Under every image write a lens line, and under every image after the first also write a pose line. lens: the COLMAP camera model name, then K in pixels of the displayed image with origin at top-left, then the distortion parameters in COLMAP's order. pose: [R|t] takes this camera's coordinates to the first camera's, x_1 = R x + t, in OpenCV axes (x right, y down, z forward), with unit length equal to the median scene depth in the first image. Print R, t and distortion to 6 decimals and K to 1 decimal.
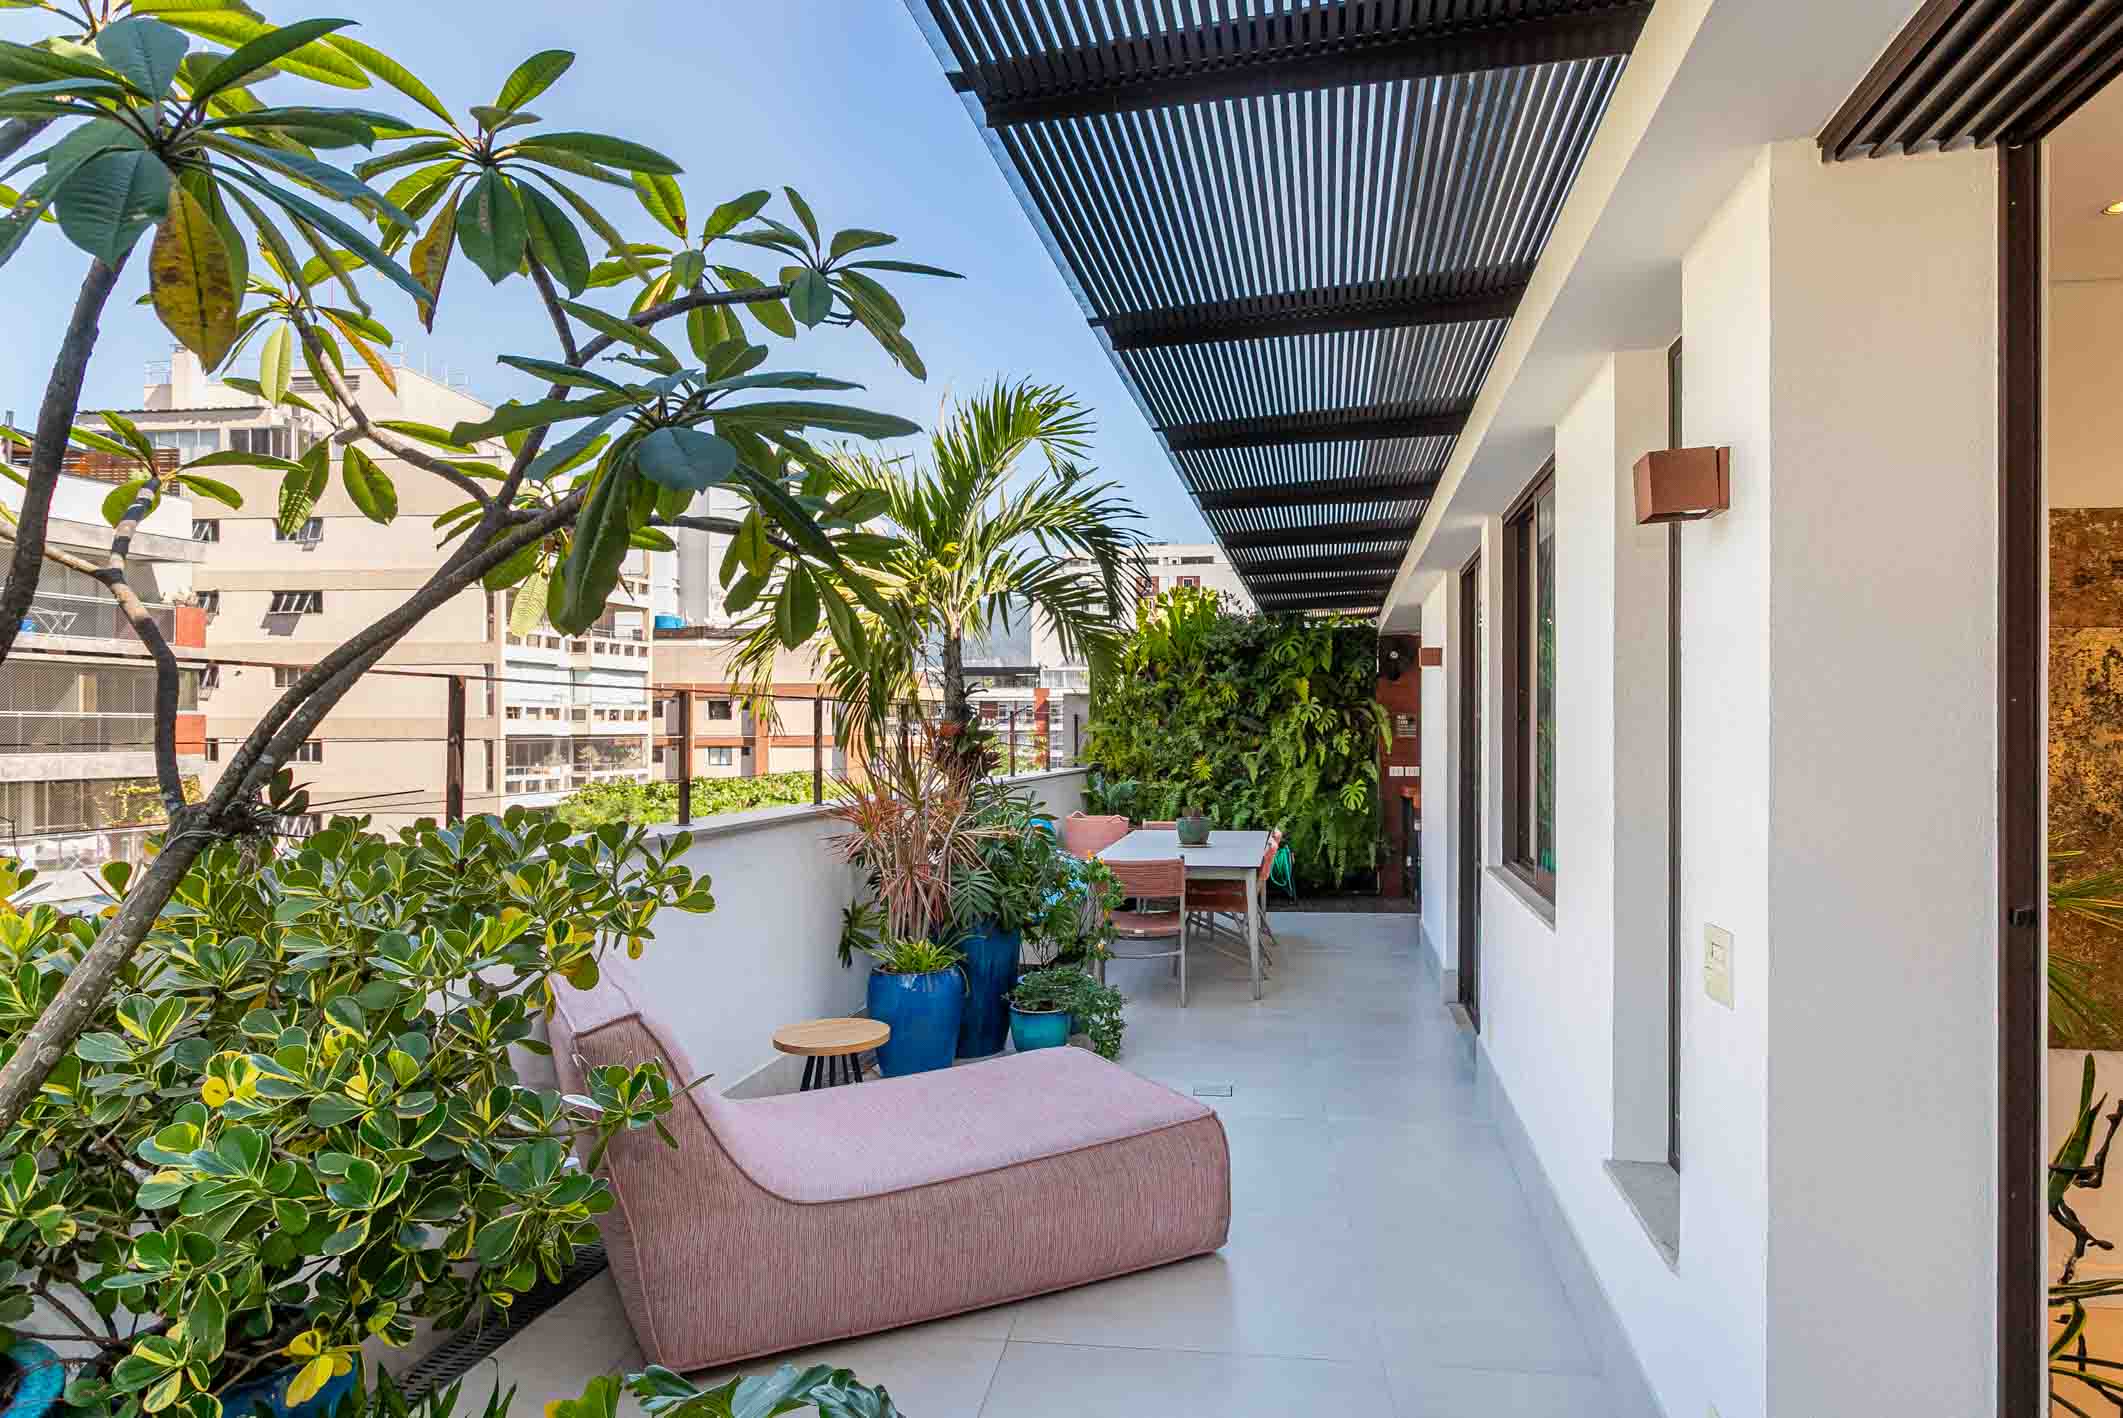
lens RADIAL K [[1257.5, 0, 1070.8], [0, 1257.5, 728.4], [0, 0, 1]] dist [-0.001038, -0.000020]
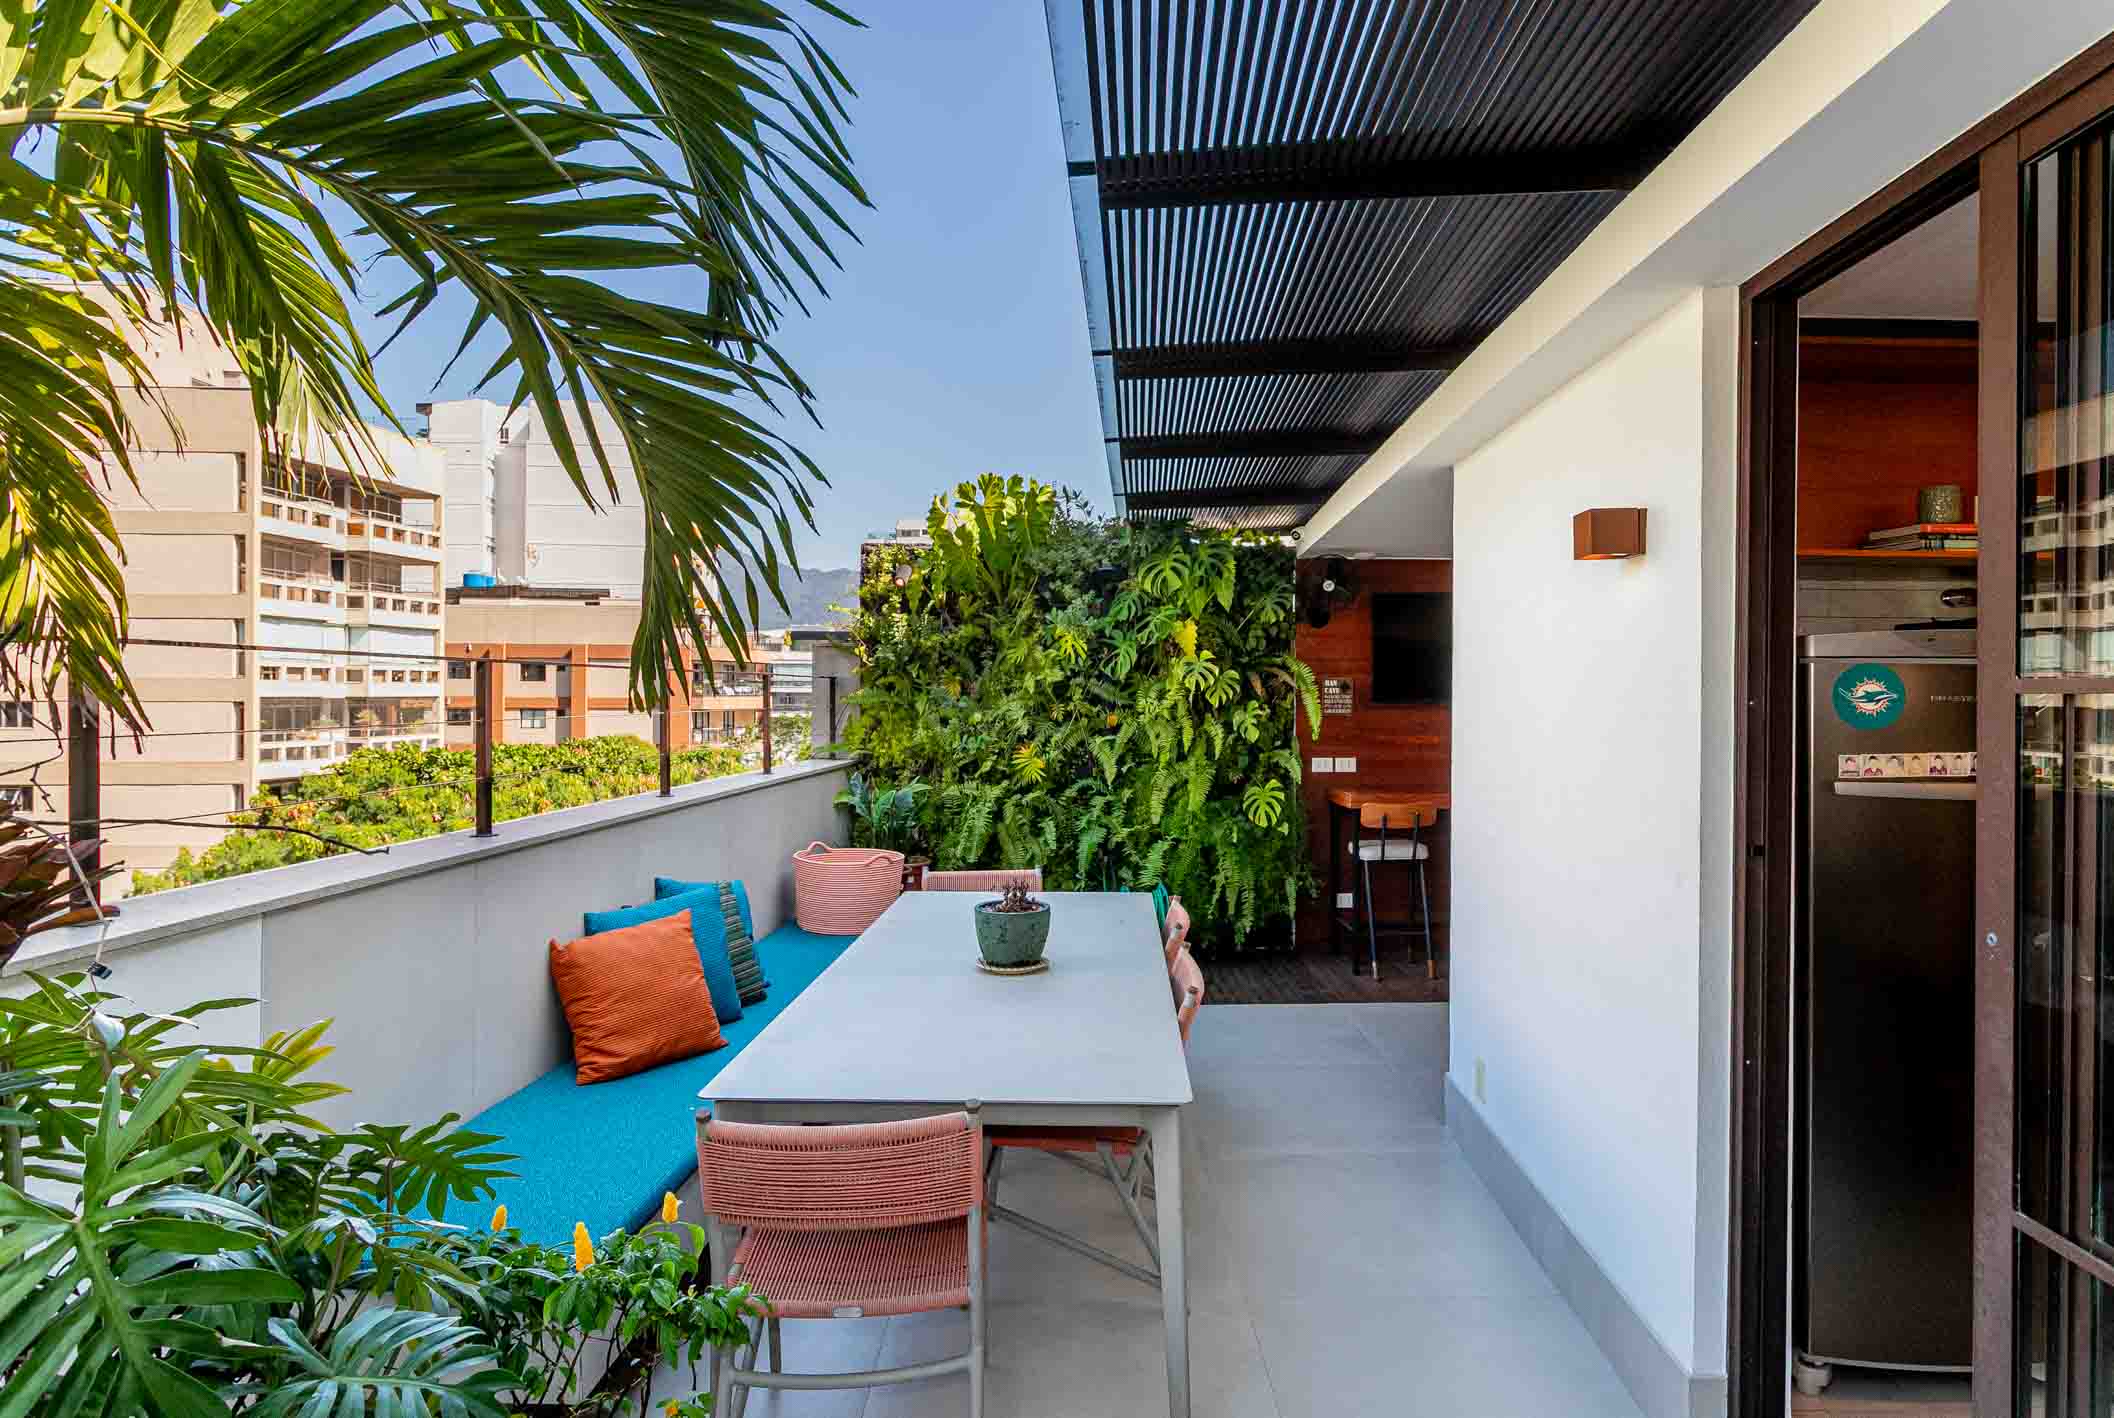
lens RADIAL K [[1109.9, 0, 1057.0], [0, 1109.9, 709.0], [0, 0, 1]] dist [0.000698, 0.000106]
pose [[0.991296, 0.001410, 0.131647, 0.044453], [-0.003537, 0.999867, 0.015925, -0.003925], [-0.131607, -0.016252, 0.991169, 0.443468]]
